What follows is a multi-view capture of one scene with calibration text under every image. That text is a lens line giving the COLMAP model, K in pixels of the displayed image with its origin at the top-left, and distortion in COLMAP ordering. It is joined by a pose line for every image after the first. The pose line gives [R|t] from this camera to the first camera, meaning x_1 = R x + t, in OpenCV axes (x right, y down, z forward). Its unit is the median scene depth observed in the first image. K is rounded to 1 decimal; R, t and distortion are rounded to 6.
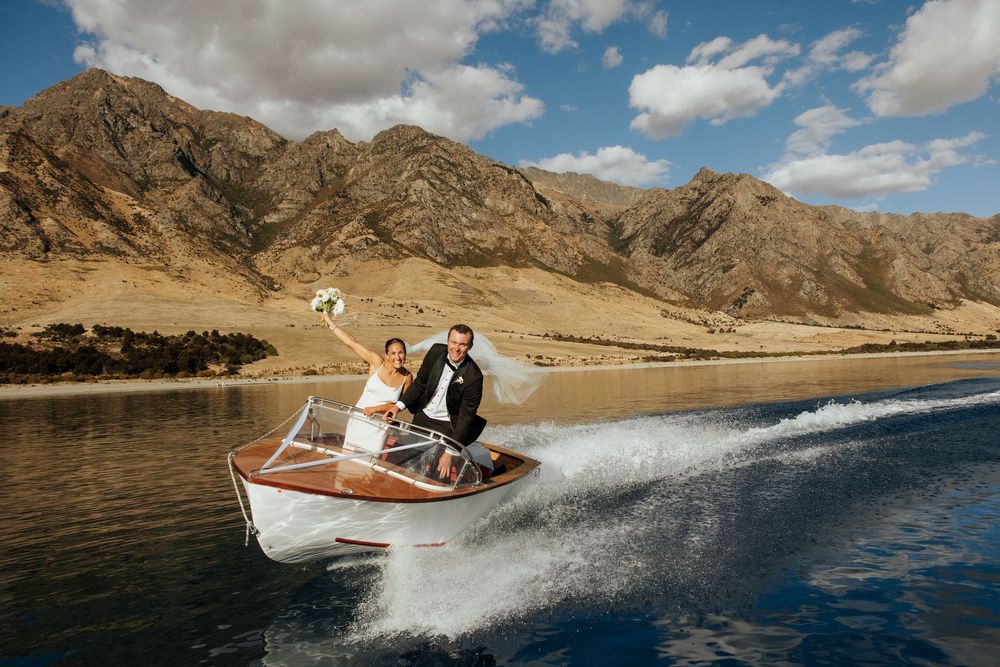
lens RADIAL K [[707.6, 0, 504.1], [0, 707.6, 335.6], [0, 0, 1]] dist [-0.007919, -0.000624]
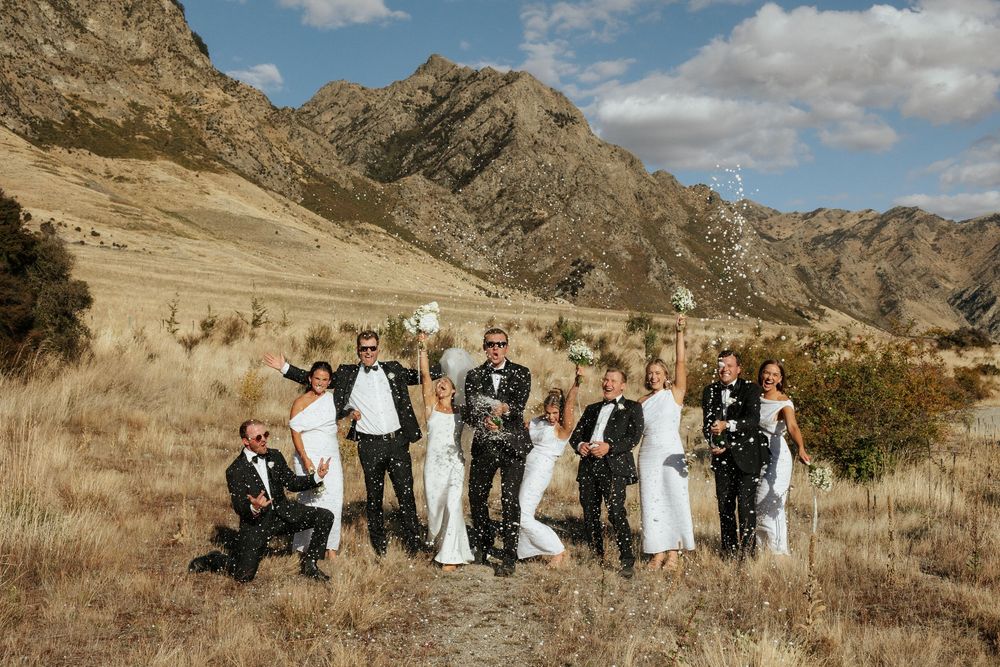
lens RADIAL K [[1109.7, 0, 497.6], [0, 1109.7, 336.4], [0, 0, 1]] dist [0.006024, 0.000000]
pose [[0.891556, 0.046254, 0.450542, -0.095288], [-0.040303, 0.998927, -0.022800, 0.013342], [-0.451113, 0.002170, 0.892464, 0.232997]]
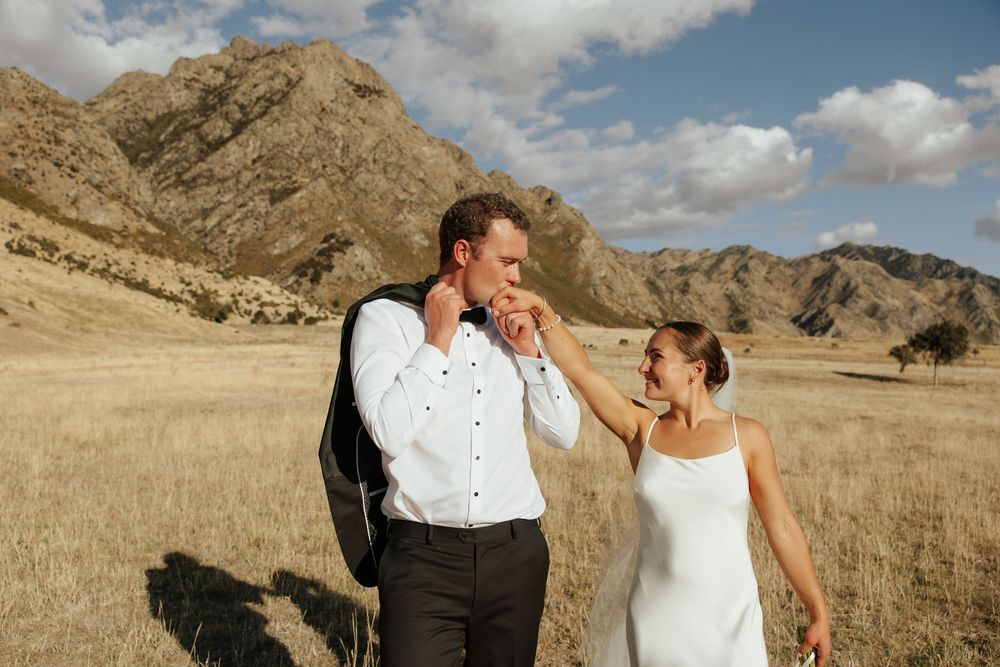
lens RADIAL K [[875.5, 0, 503.4], [0, 875.5, 333.2], [0, 0, 1]] dist [0.010645, 0.002183]
pose [[0.841817, 0.057804, 0.536659, 0.160996], [-0.027168, 0.997527, -0.064828, 0.011164], [-0.539079, 0.039993, 0.841305, 0.521298]]
